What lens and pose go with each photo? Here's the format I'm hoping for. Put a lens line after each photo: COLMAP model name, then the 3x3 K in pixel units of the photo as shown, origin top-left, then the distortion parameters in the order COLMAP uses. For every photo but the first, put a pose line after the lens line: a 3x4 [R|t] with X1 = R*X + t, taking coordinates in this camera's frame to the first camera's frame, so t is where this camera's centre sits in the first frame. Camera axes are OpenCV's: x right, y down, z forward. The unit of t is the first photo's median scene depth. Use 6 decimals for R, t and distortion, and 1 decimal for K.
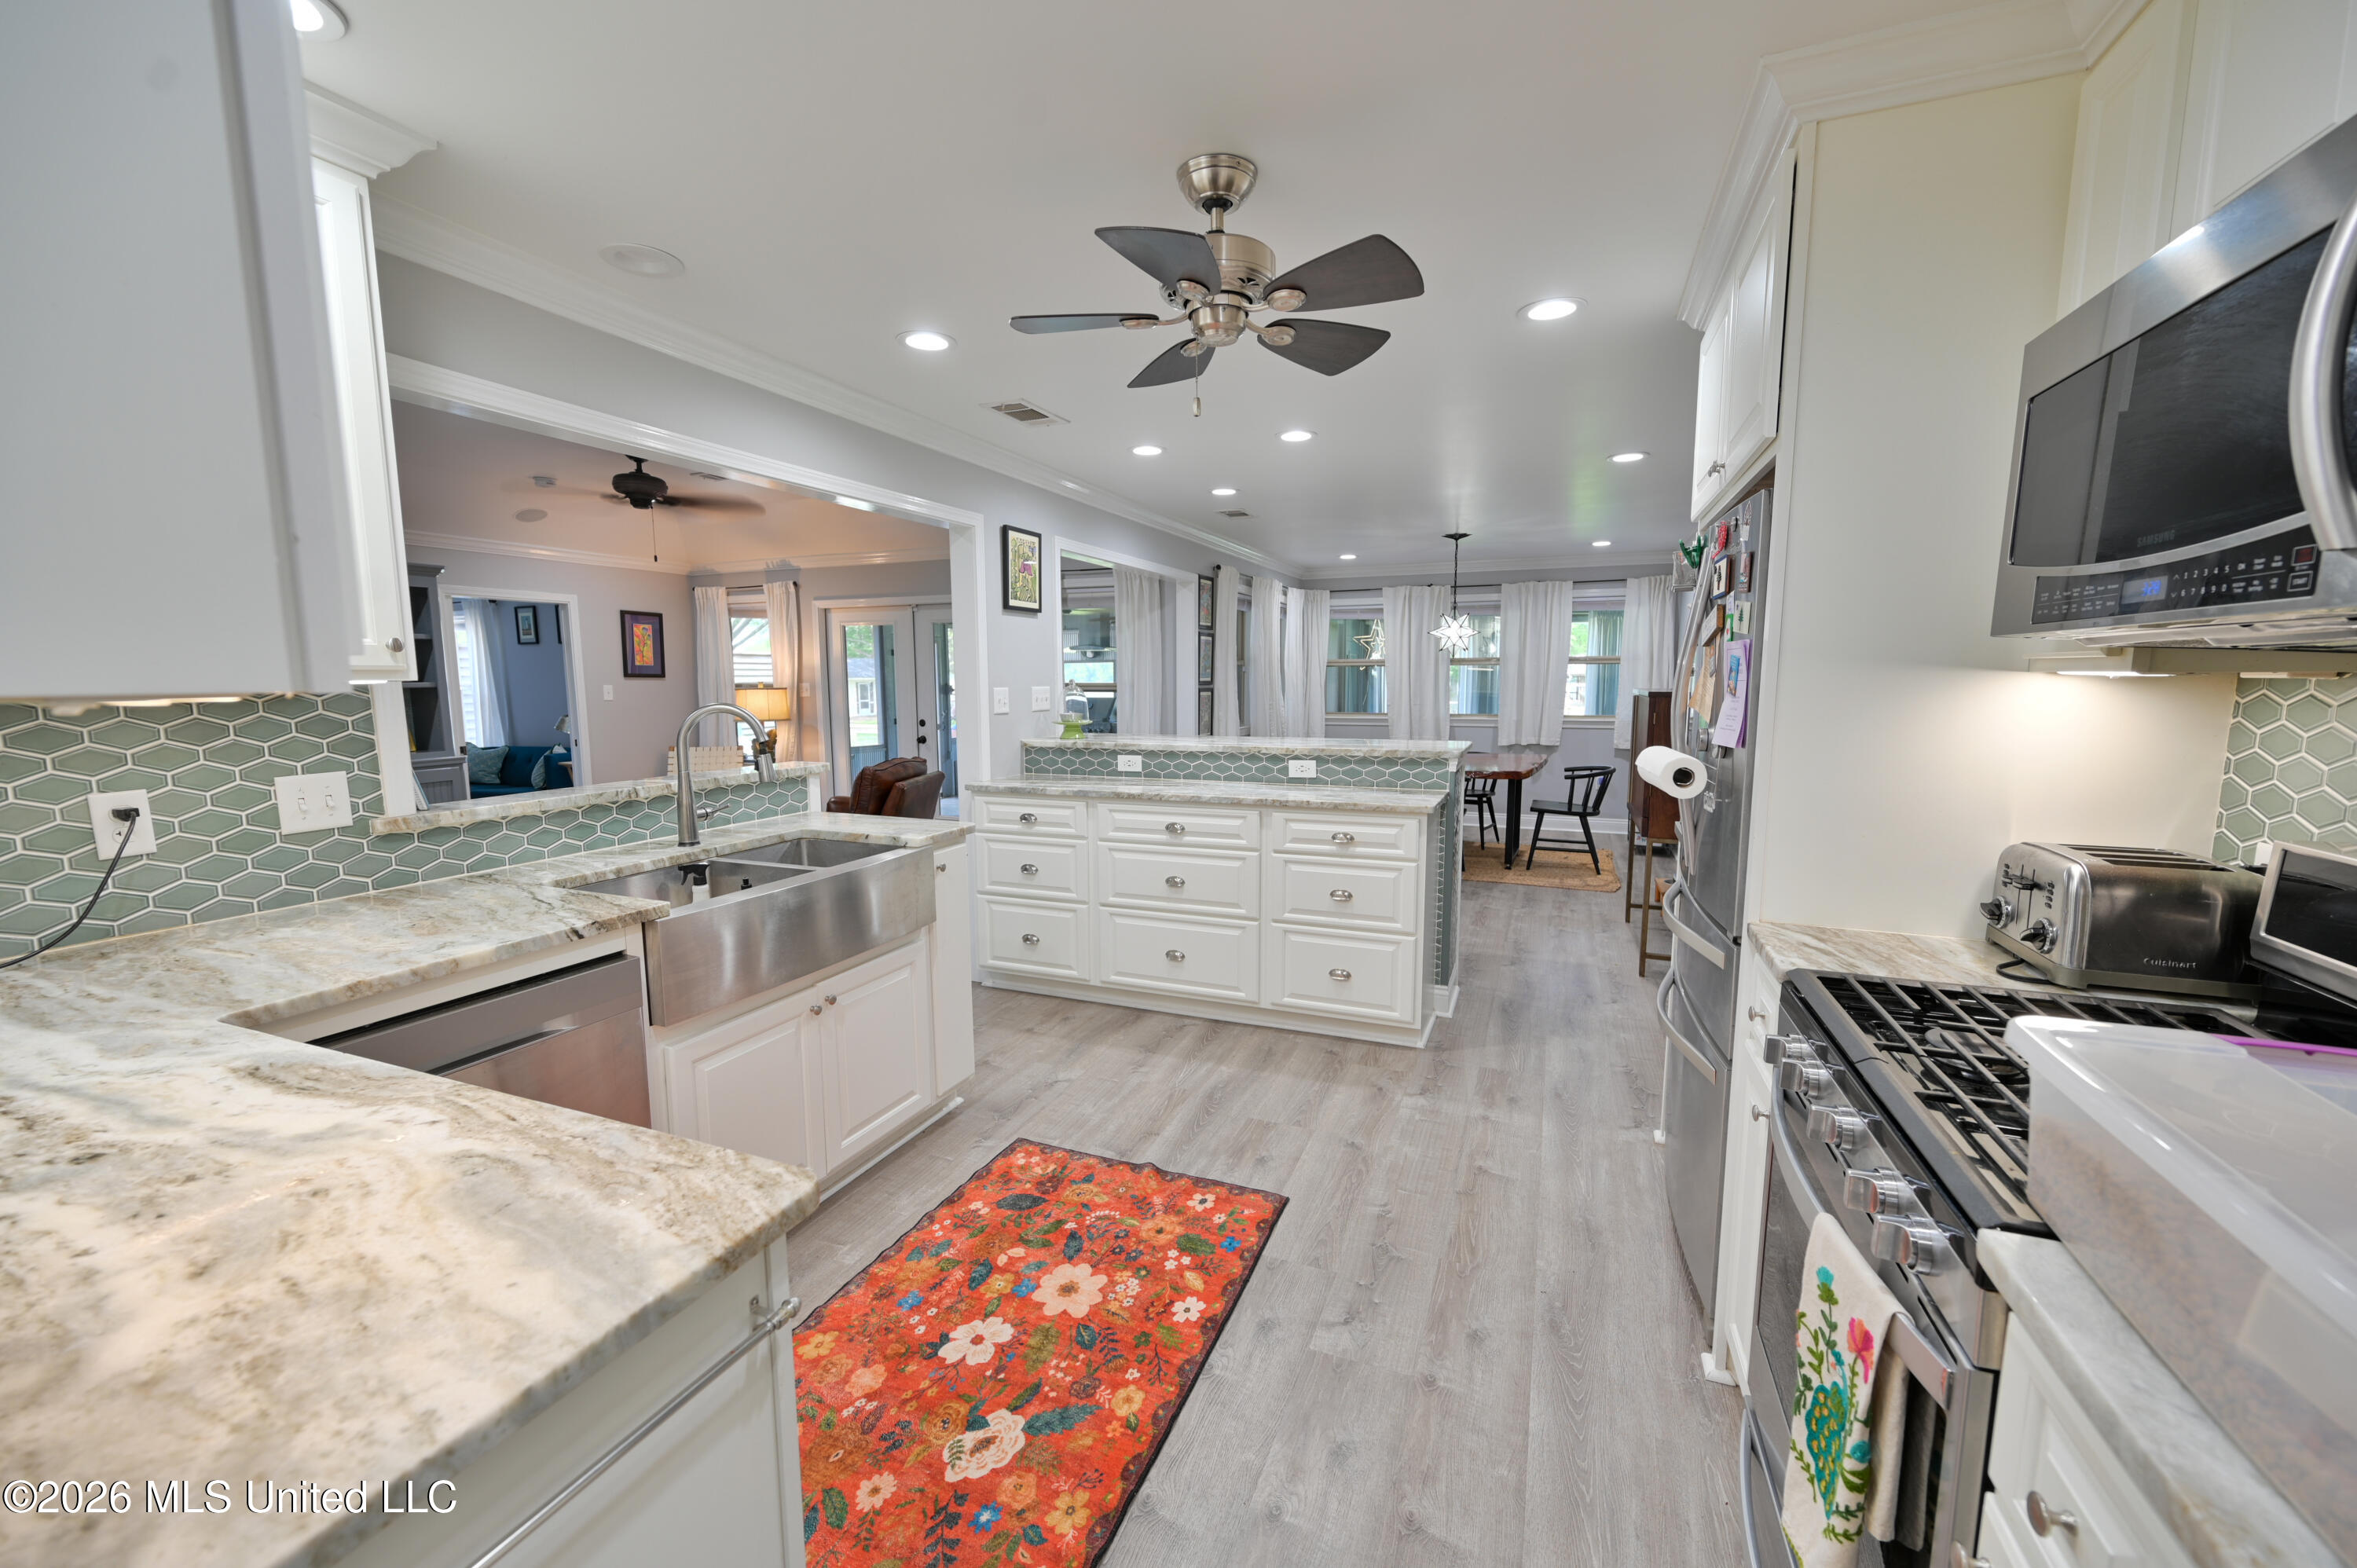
lens RADIAL K [[904.7, 0, 1178.5], [0, 904.7, 784.0], [0, 0, 1]] dist [-0.000544, -0.000056]
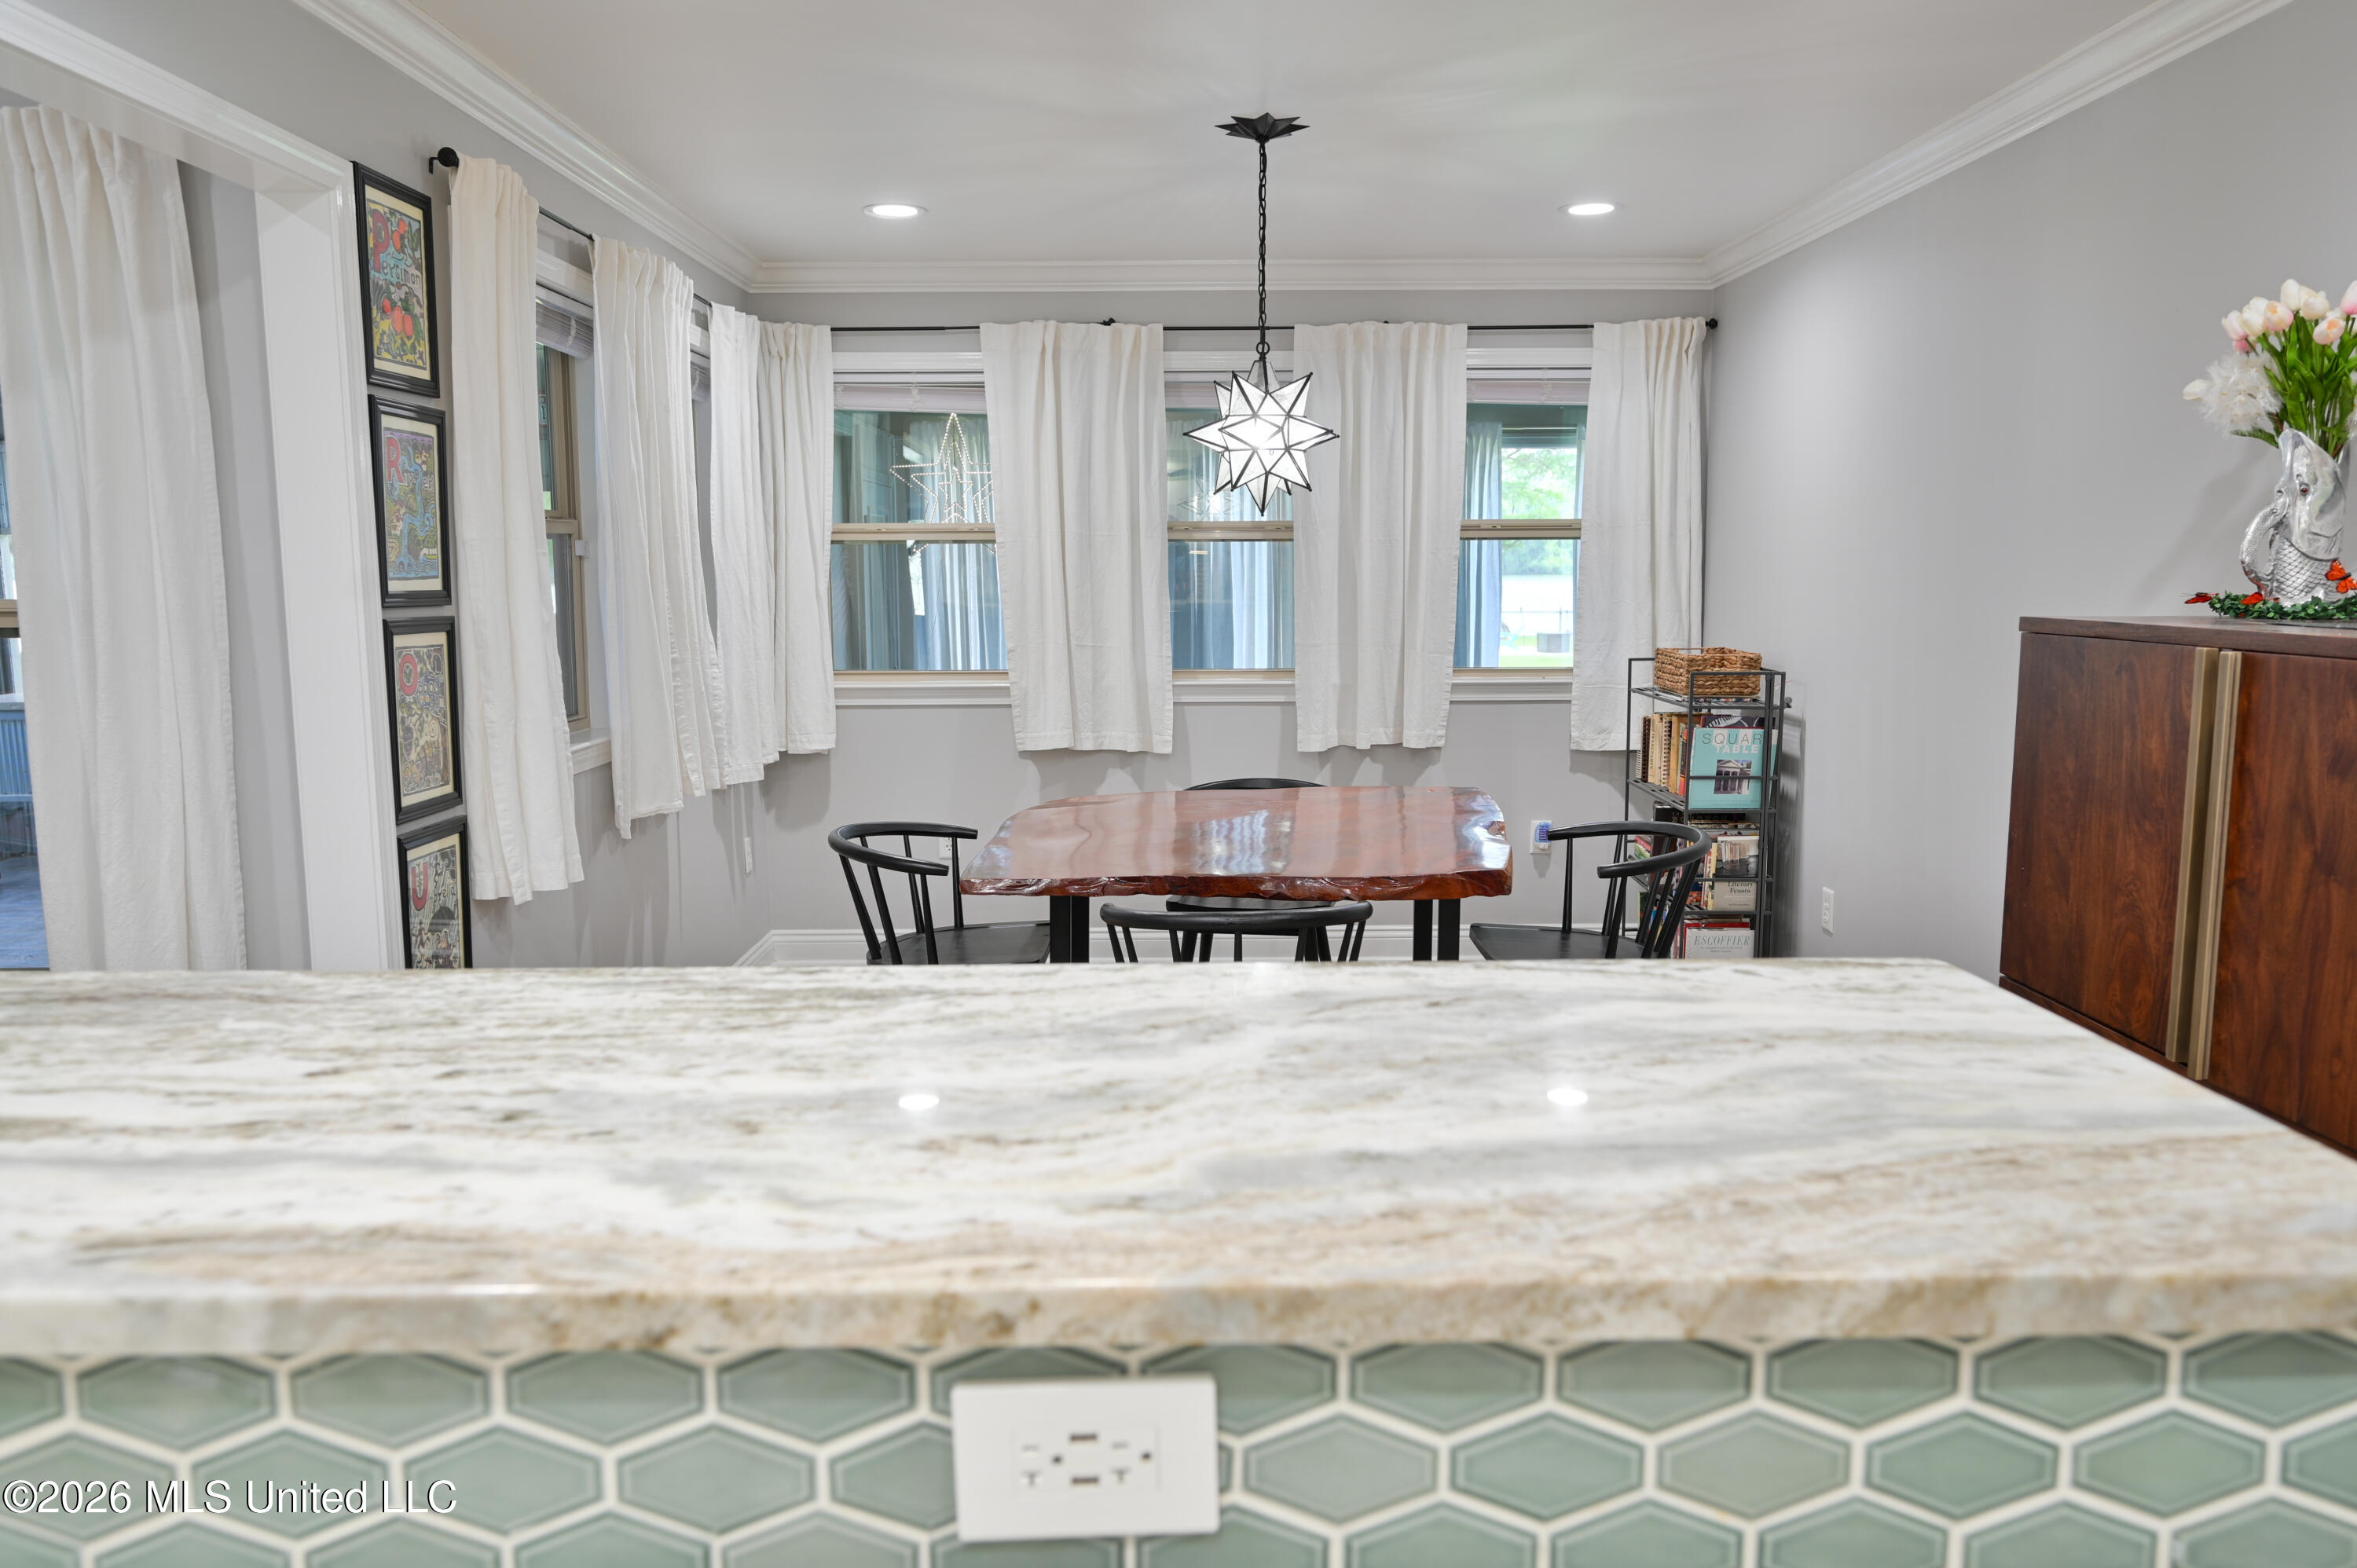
lens RADIAL K [[1685.5, 0, 1178.5], [0, 1685.5, 784.0], [0, 0, 1]] dist [0.003980, -0.000070]
pose [[0.921822, -0.049659, 0.384420, 0.034207], [0.045550, 0.998766, 0.019792, -0.047319], [-0.384928, -0.000734, 0.922946, 0.377977]]
